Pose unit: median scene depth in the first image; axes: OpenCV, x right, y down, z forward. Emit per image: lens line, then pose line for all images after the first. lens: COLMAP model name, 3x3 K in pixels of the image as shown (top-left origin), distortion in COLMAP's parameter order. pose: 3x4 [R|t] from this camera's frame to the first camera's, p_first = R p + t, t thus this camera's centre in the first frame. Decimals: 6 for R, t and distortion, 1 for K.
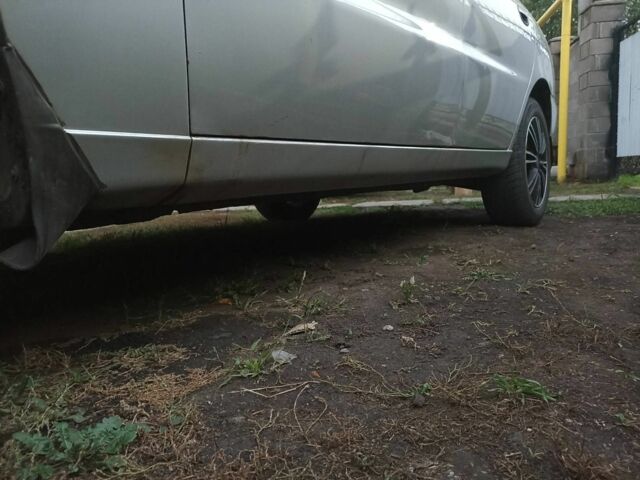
lens RADIAL K [[474.3, 0, 317.5], [0, 474.3, 246.0], [0, 0, 1]] dist [0.036990, -0.030107]
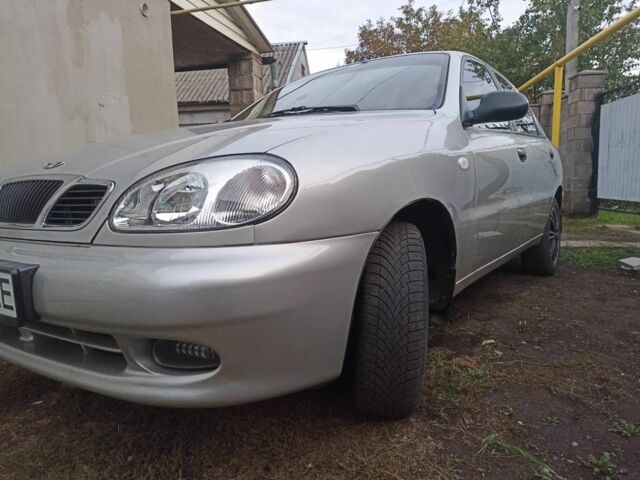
lens RADIAL K [[474.3, 0, 320.6], [0, 474.3, 237.3], [0, 0, 1]] dist [0.036990, -0.030107]
pose [[0.998640, 0.029276, 0.043135, -0.128876], [-0.028240, 0.999303, -0.024429, -0.036200], [-0.043820, 0.023177, 0.998771, -0.184757]]
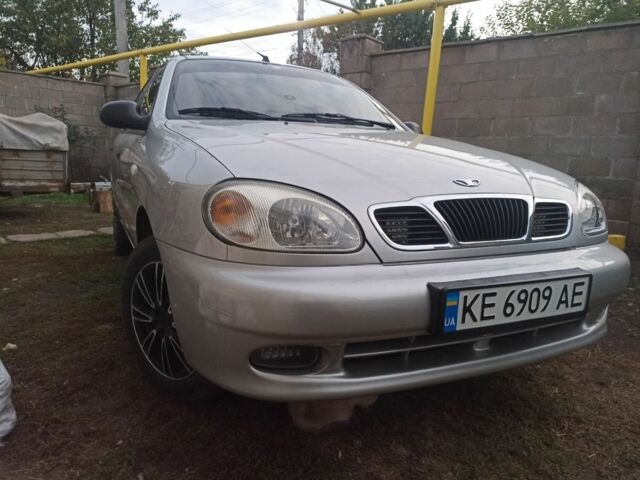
lens RADIAL K [[474.3, 0, 321.5], [0, 474.3, 238.4], [0, 0, 1]] dist [0.036990, -0.030107]
pose [[0.456875, -0.074688, 0.886390, -0.449918], [0.062190, 0.996713, 0.051929, -0.058574], [-0.887354, 0.031400, 0.460018, -0.017827]]
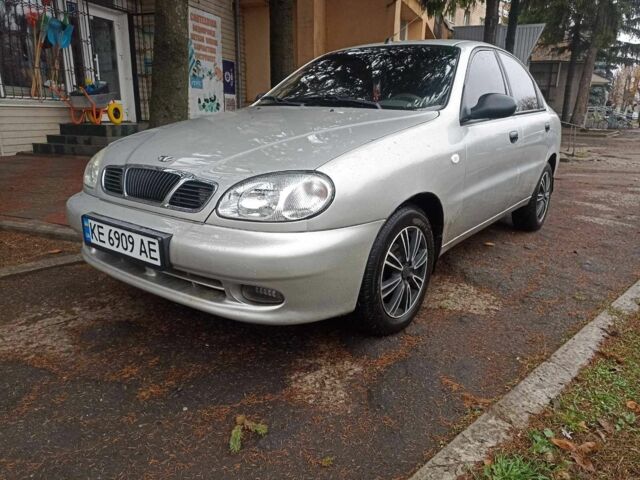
lens RADIAL K [[474.3, 0, 318.9], [0, 474.3, 243.3], [0, 0, 1]] dist [0.036990, -0.030107]
pose [[0.996782, 0.077014, 0.022232, -0.142099], [-0.079481, 0.985566, 0.149473, -0.068208], [-0.010399, -0.150759, 0.988516, -0.276775]]
